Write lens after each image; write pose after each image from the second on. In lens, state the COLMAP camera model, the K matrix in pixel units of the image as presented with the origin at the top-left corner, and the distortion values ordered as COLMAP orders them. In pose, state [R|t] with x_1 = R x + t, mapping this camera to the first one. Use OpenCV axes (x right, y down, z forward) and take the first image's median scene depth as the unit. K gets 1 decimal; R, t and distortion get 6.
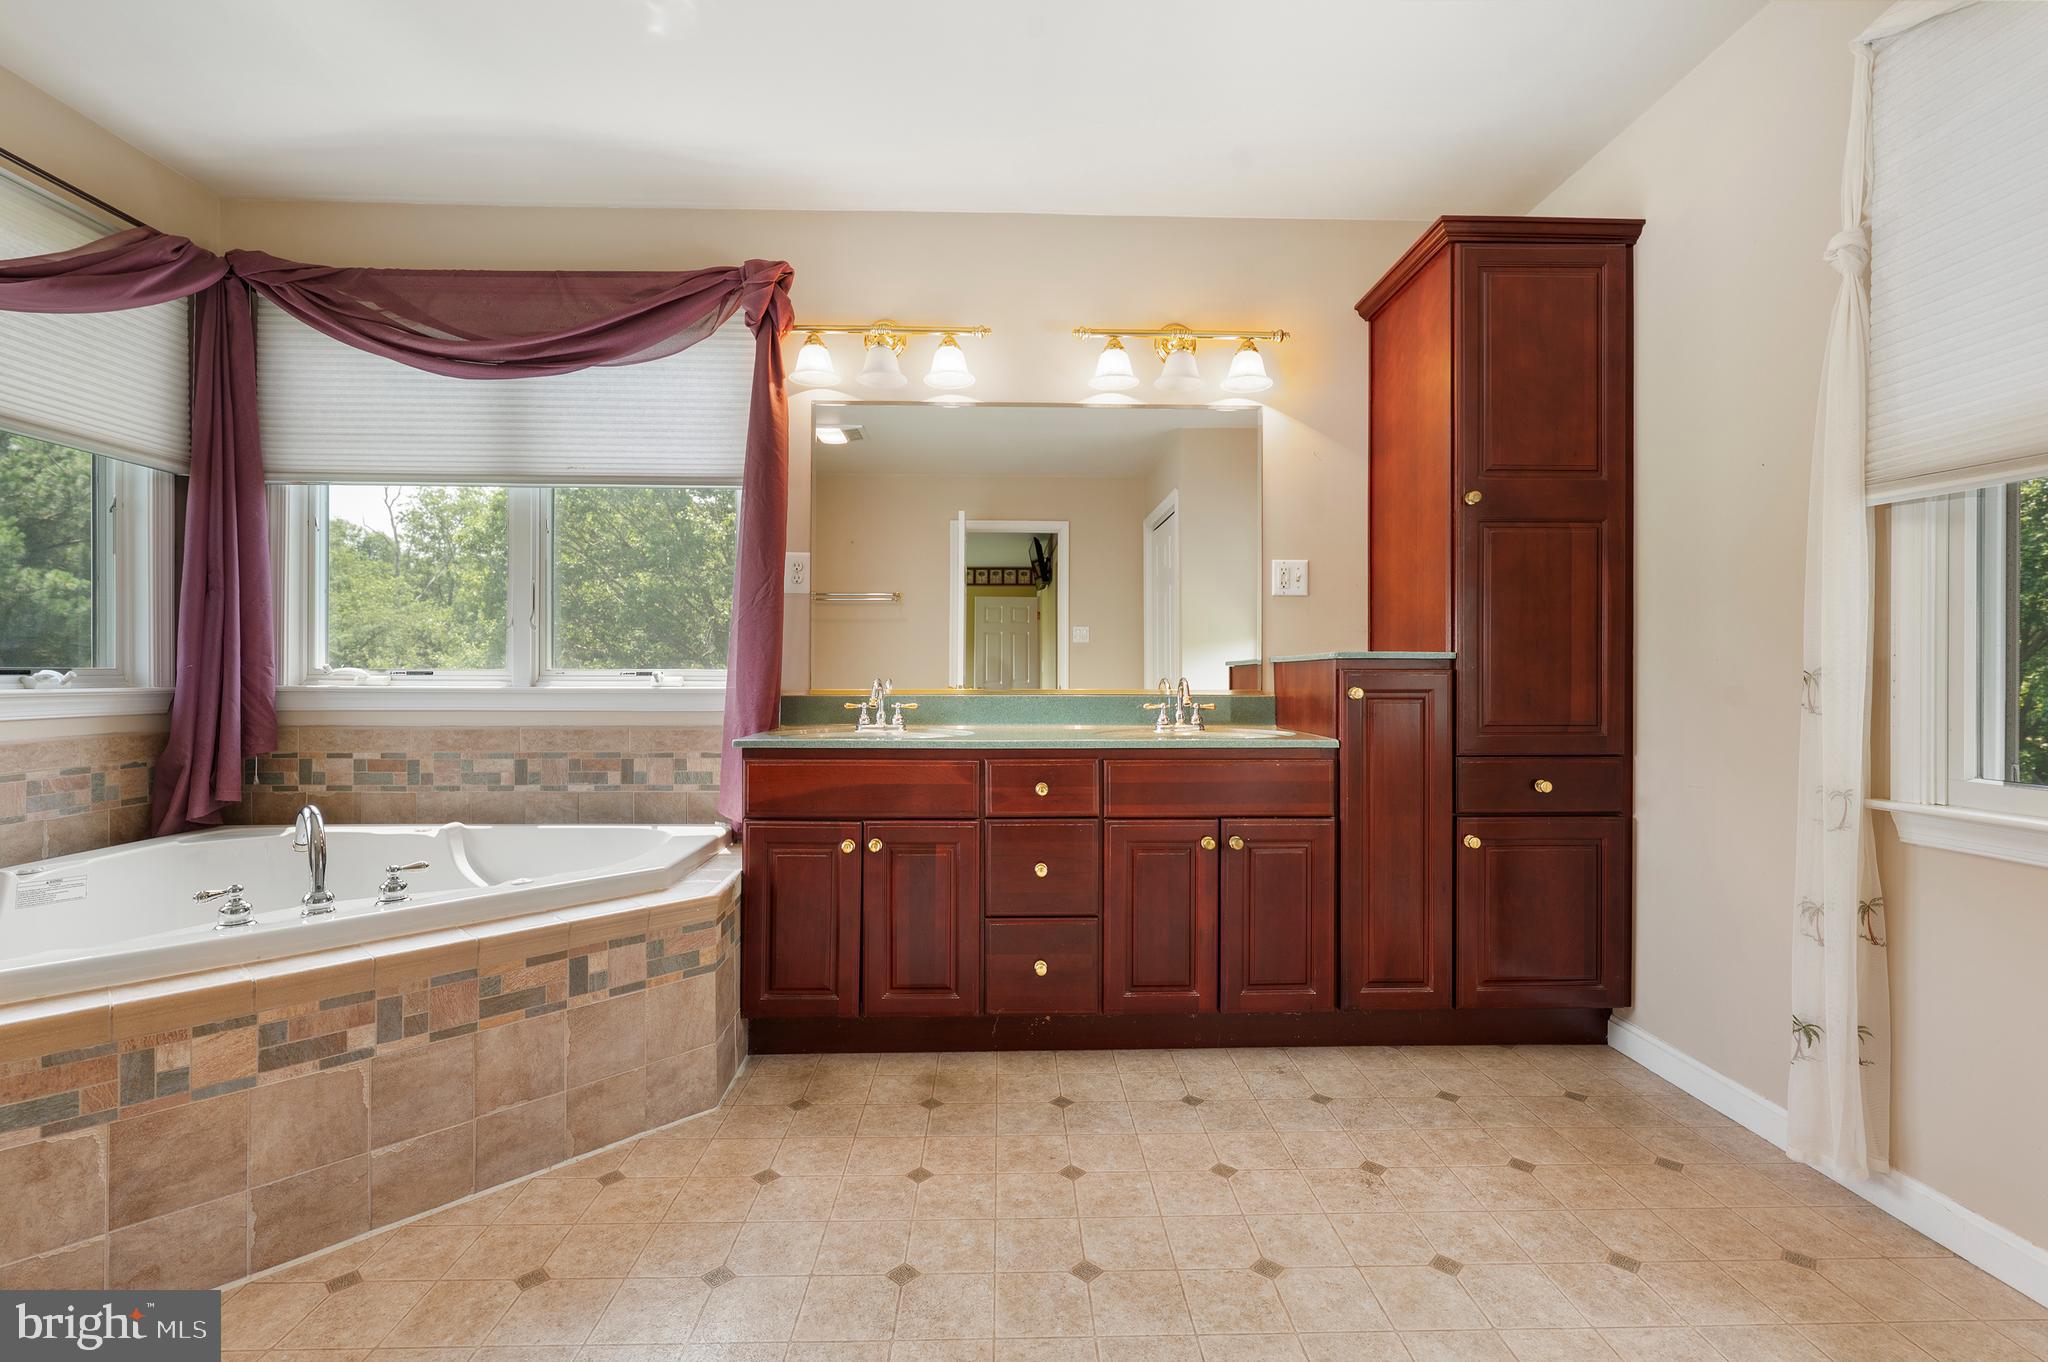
lens RADIAL K [[926.6, 0, 1020.3], [0, 926.6, 677.2], [0, 0, 1]] dist [0.008018, -0.001102]
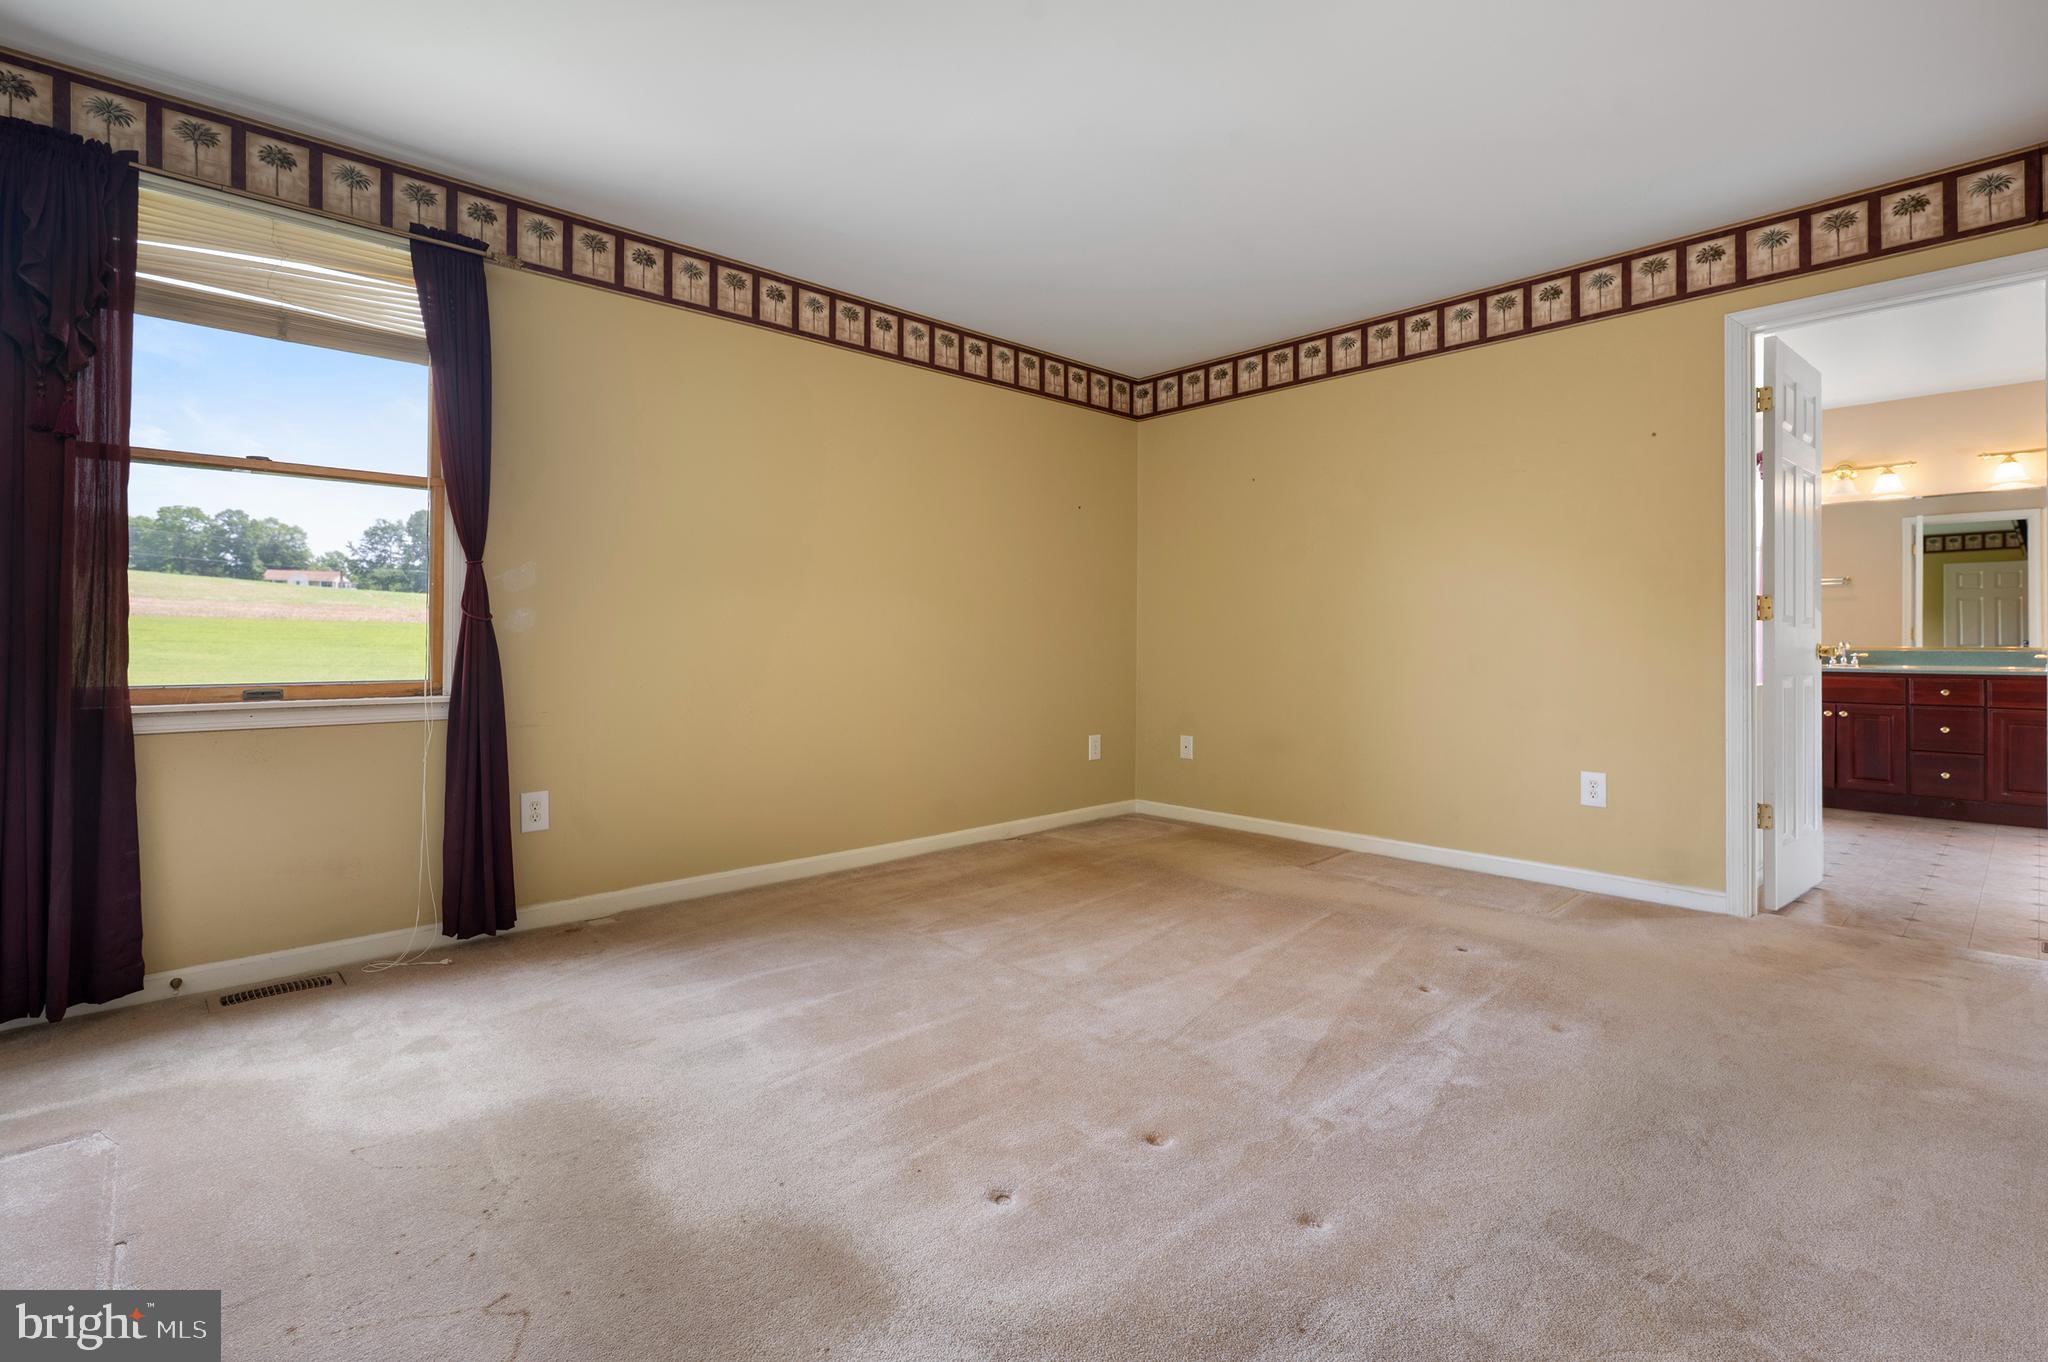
lens RADIAL K [[933.4, 0, 1018.3], [0, 933.4, 635.1], [0, 0, 1]] dist [-0.003538, 0.000513]
pose [[0.660119, -0.006393, -0.751134, 0.245607], [-0.000190, 0.999962, -0.008678, 0.007216], [0.751161, 0.005871, 0.660093, -2.215921]]
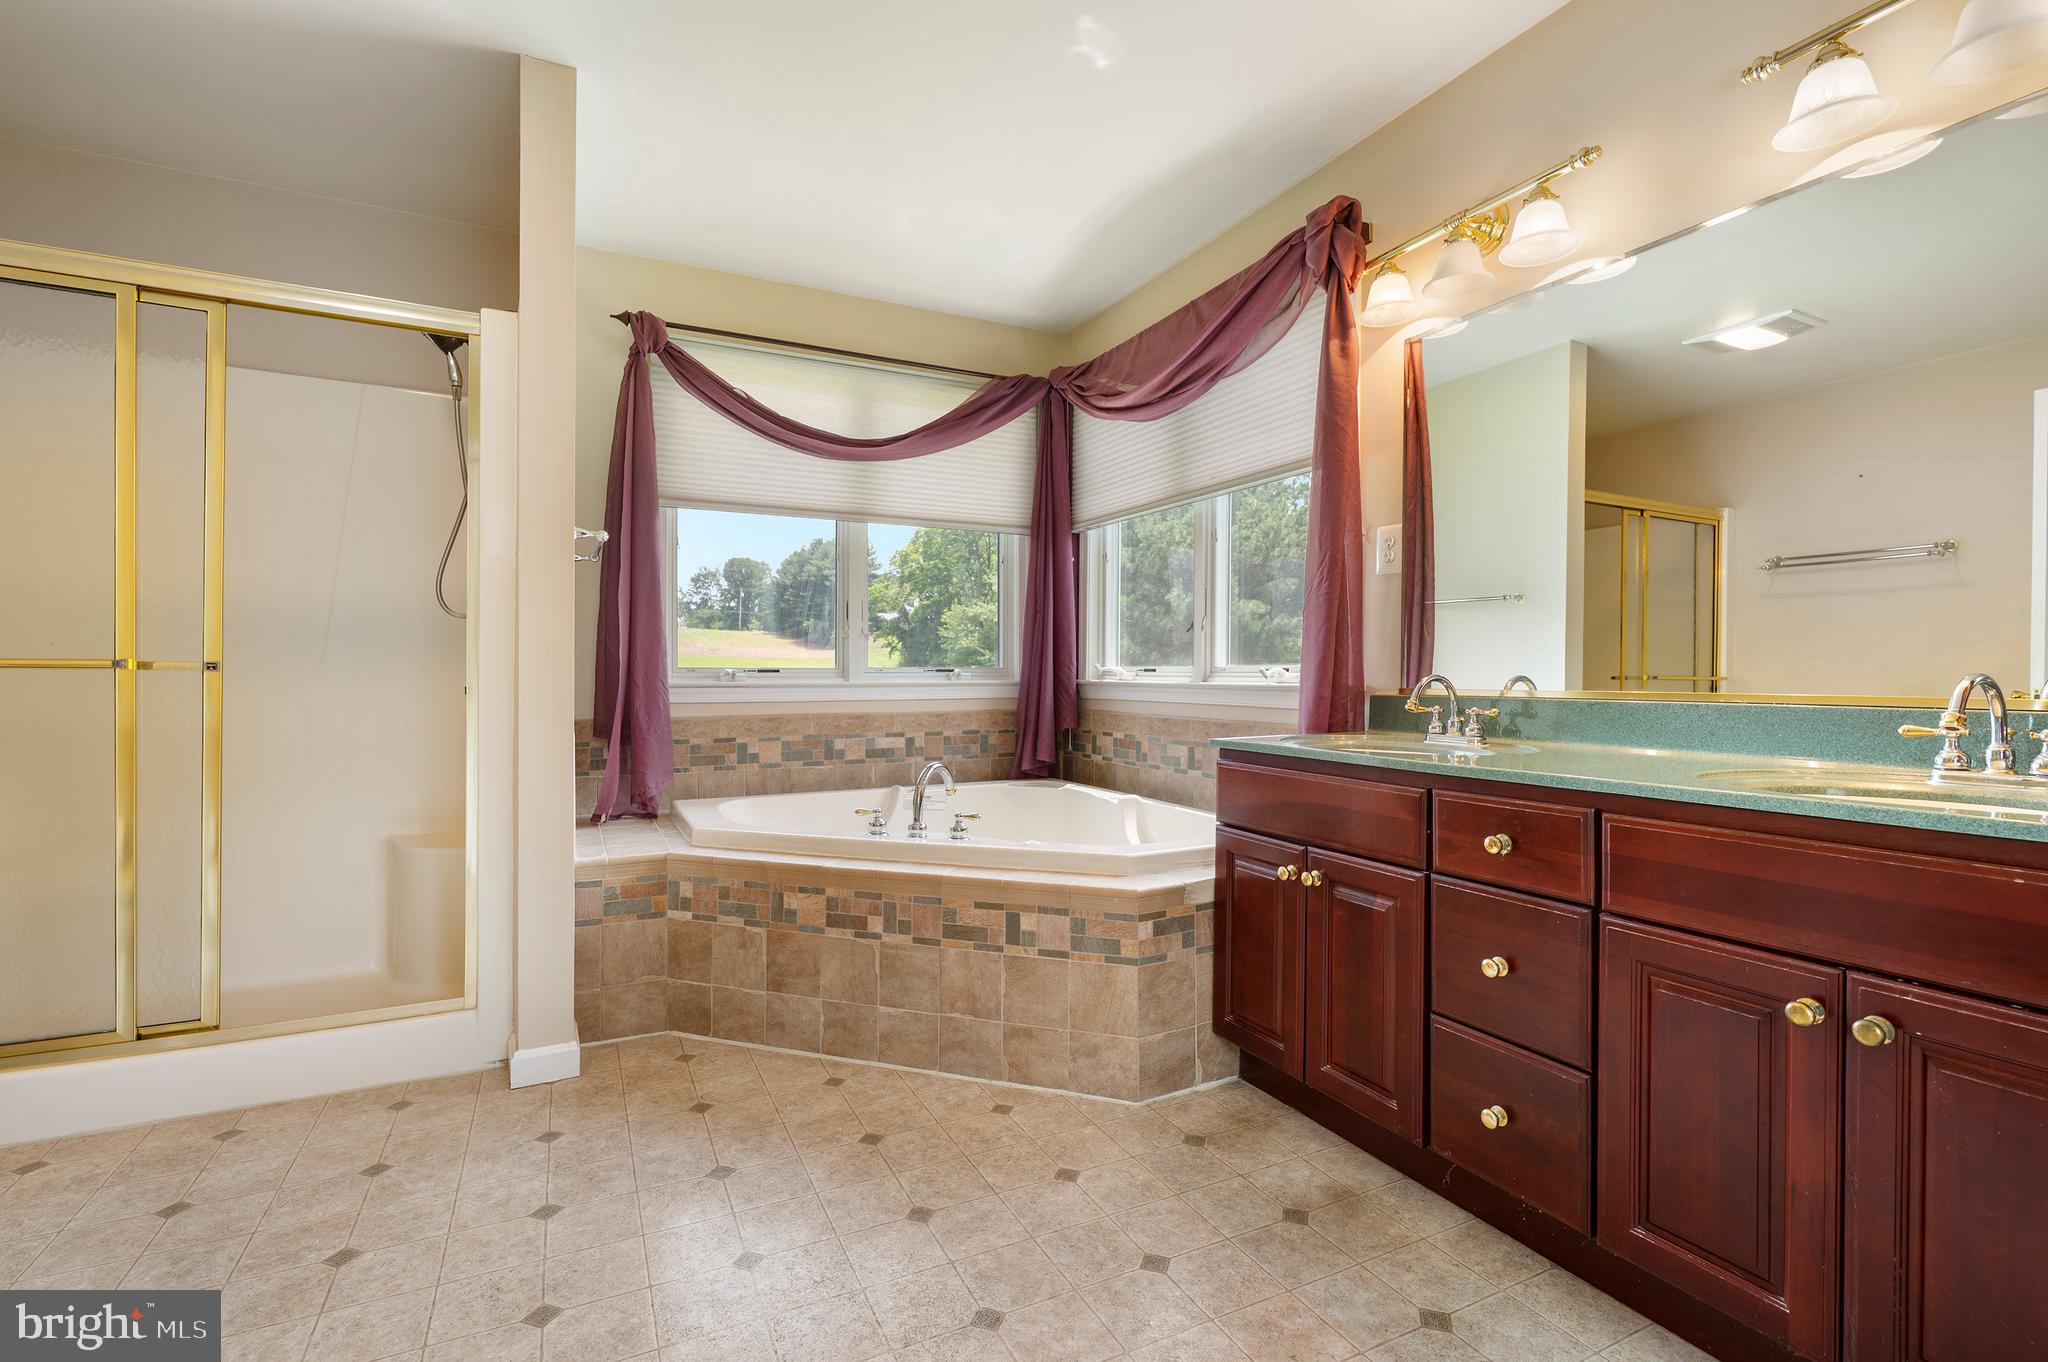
lens RADIAL K [[926.6, 0, 1020.3], [0, 926.6, 677.2], [0, 0, 1]] dist [0.008018, -0.001102]
pose [[0.425521, 0.003185, -0.904943, 0.510569], [-0.002461, 0.999994, 0.002363, 0.002977], [0.904945, 0.001222, 0.425527, 0.451211]]
